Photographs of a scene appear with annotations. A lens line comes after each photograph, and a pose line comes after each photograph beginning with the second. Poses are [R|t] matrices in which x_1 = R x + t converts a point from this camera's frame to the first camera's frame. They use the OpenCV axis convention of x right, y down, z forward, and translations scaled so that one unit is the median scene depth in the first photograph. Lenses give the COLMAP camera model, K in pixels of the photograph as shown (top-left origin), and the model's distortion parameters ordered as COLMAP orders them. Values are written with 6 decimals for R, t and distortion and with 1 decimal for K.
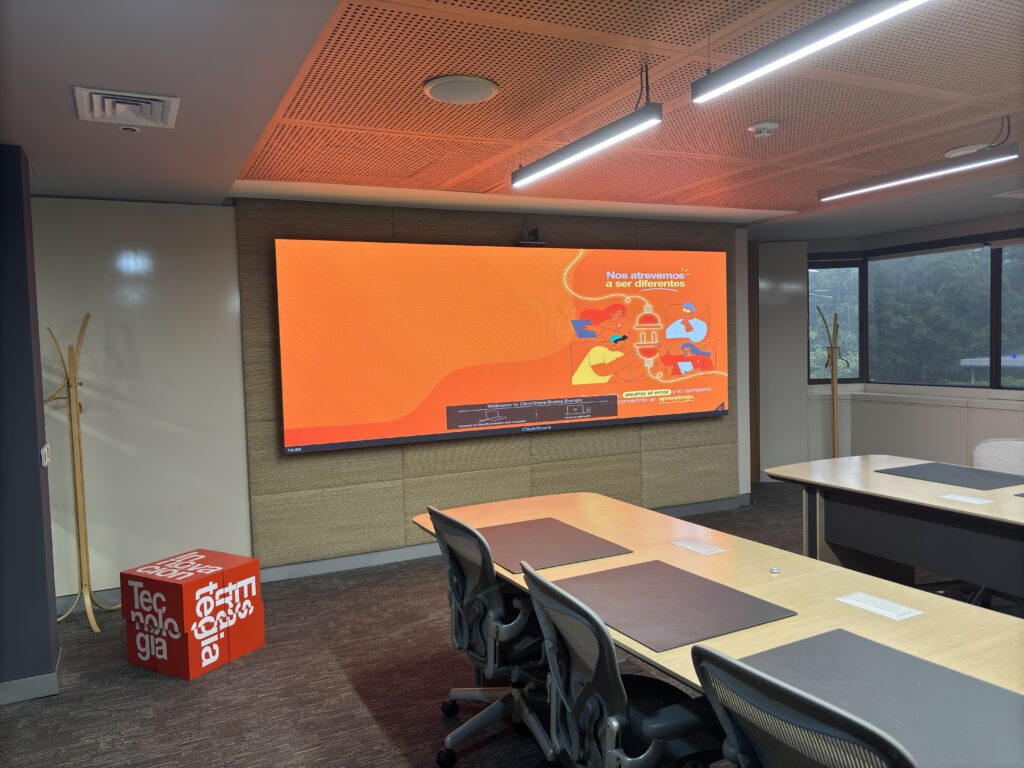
lens RADIAL K [[763.2, 0, 511.4], [0, 763.2, 380.3], [0, 0, 1]] dist [0.065430, -0.096339]
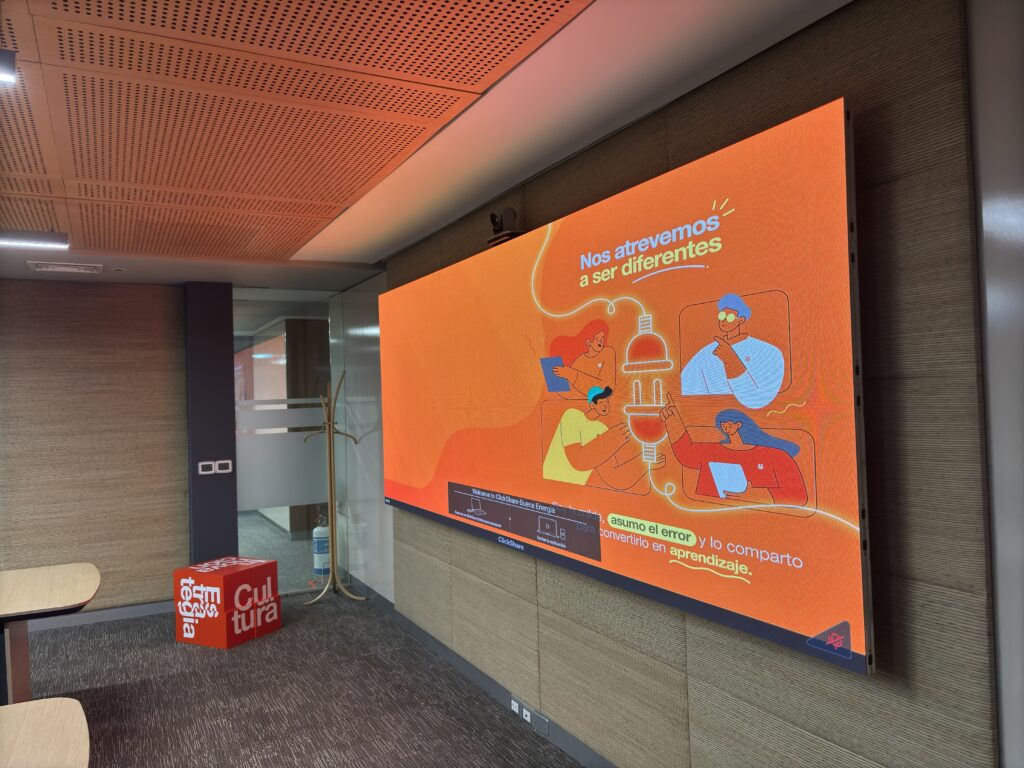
lens RADIAL K [[763.2, 0, 511.4], [0, 763.2, 380.3], [0, 0, 1]] dist [0.065430, -0.096339]
pose [[0.036597, 0.008295, -0.999296, 0.594404], [-0.025550, 0.999646, 0.007362, -0.064331], [0.999003, 0.025263, 0.036796, 0.920835]]
